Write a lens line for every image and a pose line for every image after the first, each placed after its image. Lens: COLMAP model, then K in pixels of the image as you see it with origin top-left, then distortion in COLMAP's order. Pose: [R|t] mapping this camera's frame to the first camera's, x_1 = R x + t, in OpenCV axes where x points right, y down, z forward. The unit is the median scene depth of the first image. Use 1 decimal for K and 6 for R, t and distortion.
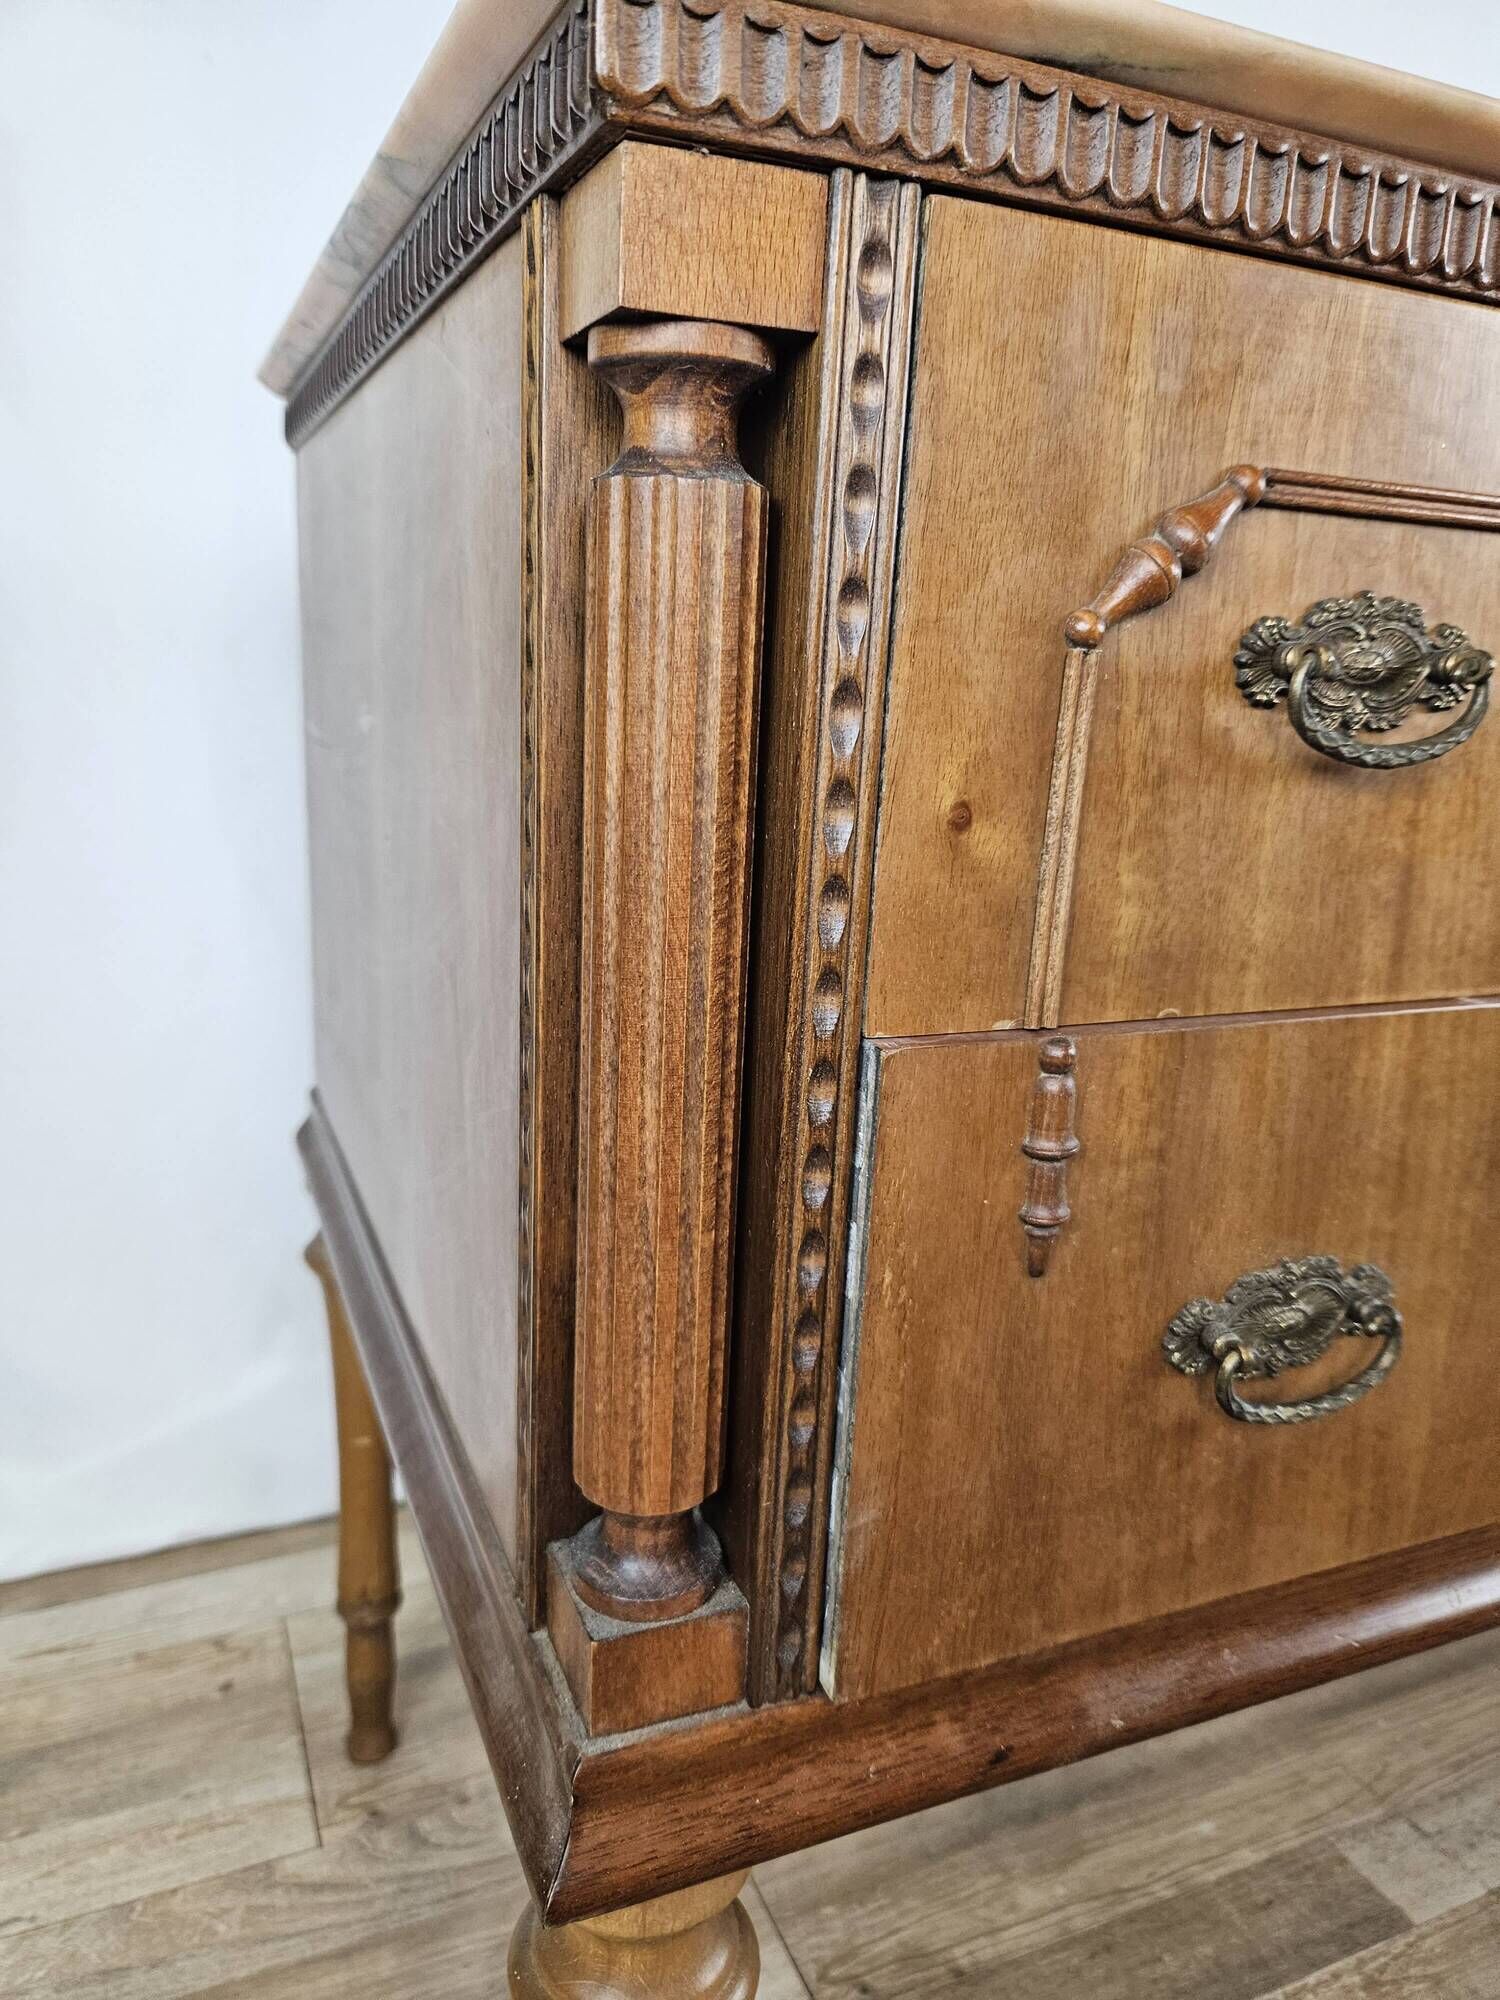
lens RADIAL K [[1358.3, 0, 722.2], [0, 1358.3, 1003.0], [0, 0, 1]] dist [0.038694, -0.044169]
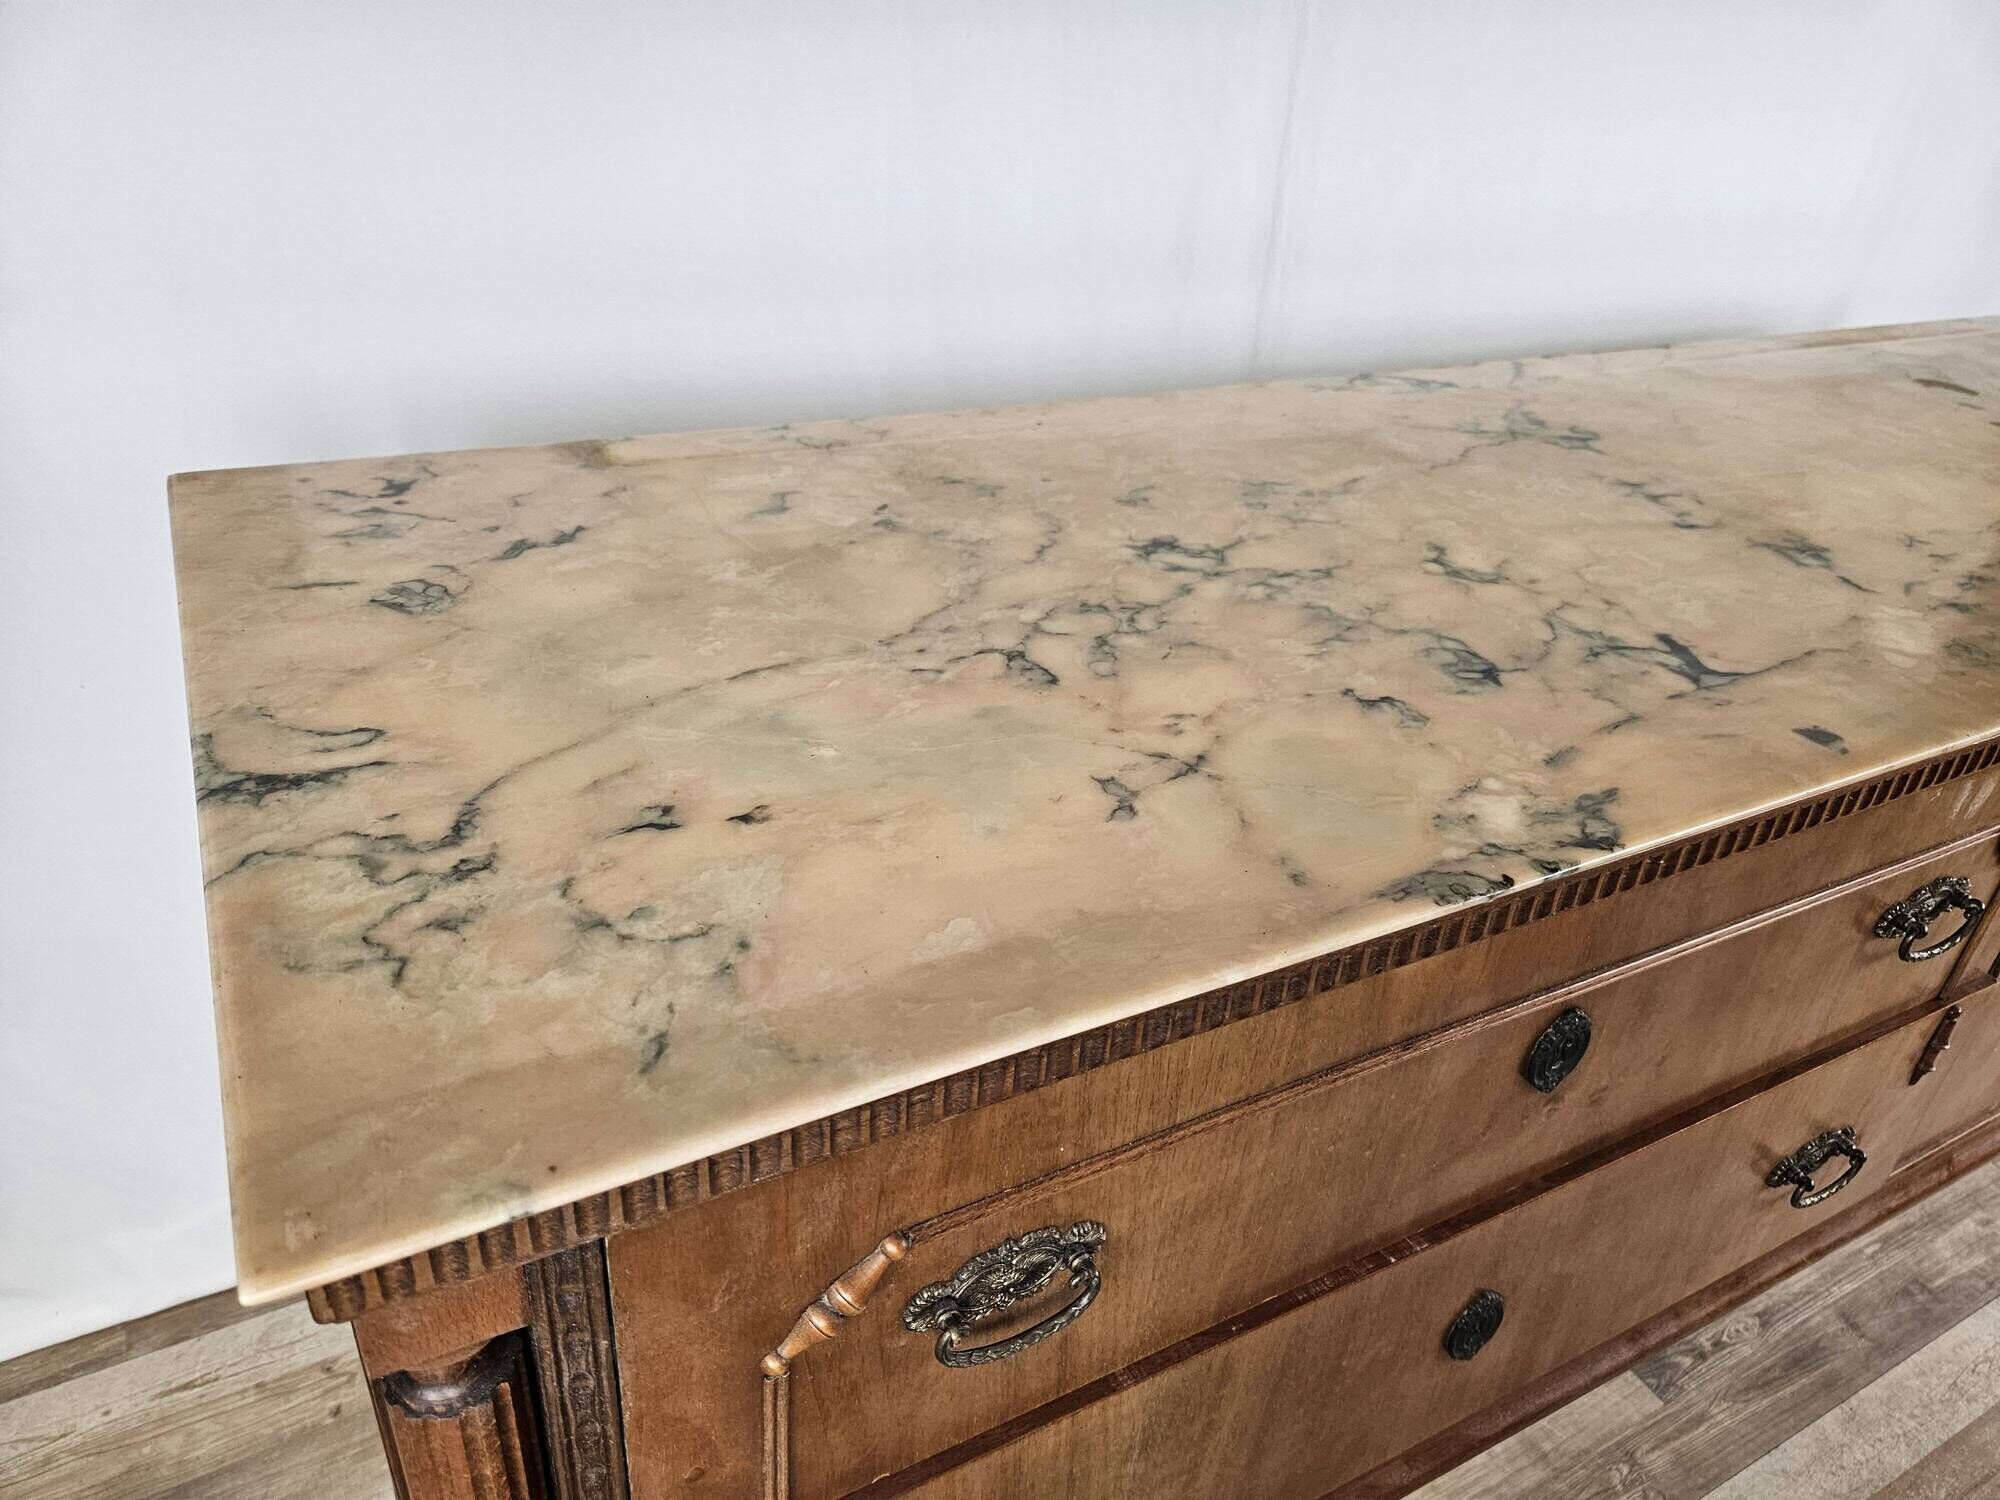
lens RADIAL K [[1335.2, 0, 984.9], [0, 1335.2, 731.3], [0, 0, 1]] dist [0.044785, -0.044095]
pose [[0.995216, -0.025980, 0.094178, 0.329991], [-0.000478, 0.962688, 0.270613, -1.145394], [-0.097694, -0.269363, 0.958071, -0.153991]]
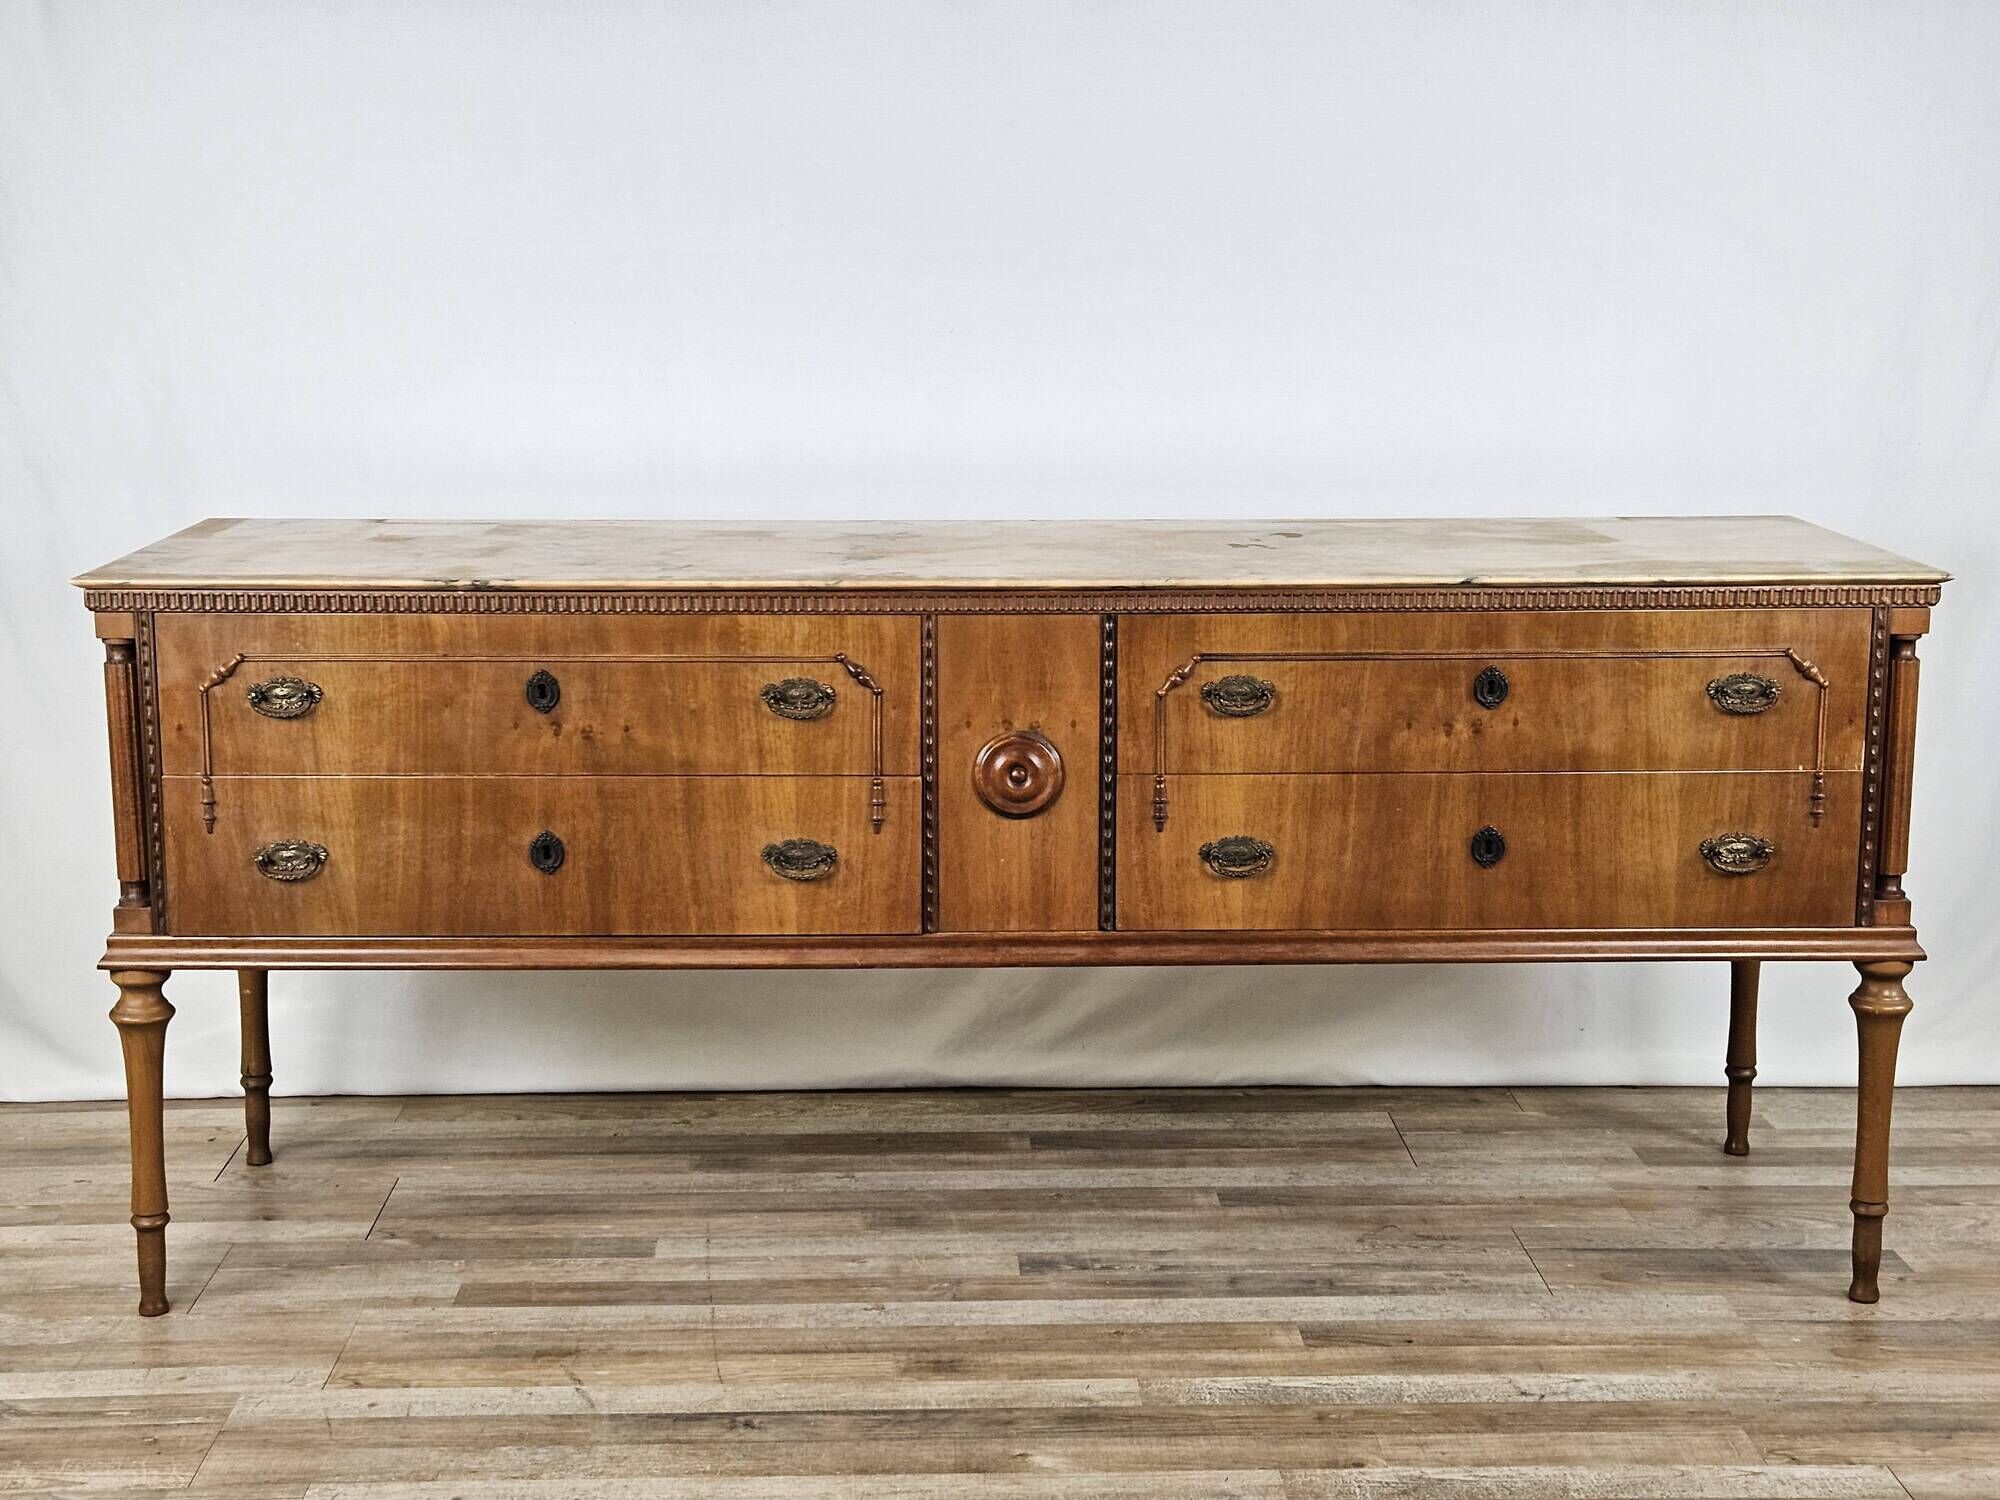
lens RADIAL K [[2664.5, 0, 998.9], [0, 2664.5, 742.4], [0, 0, 1]] dist [0.061001, 0.000000]
pose [[0.931904, 0.029640, -0.361492, 5.551560], [-0.053819, 0.996922, -0.057003, 0.261245], [0.358689, 0.072576, 0.930631, -5.939601]]
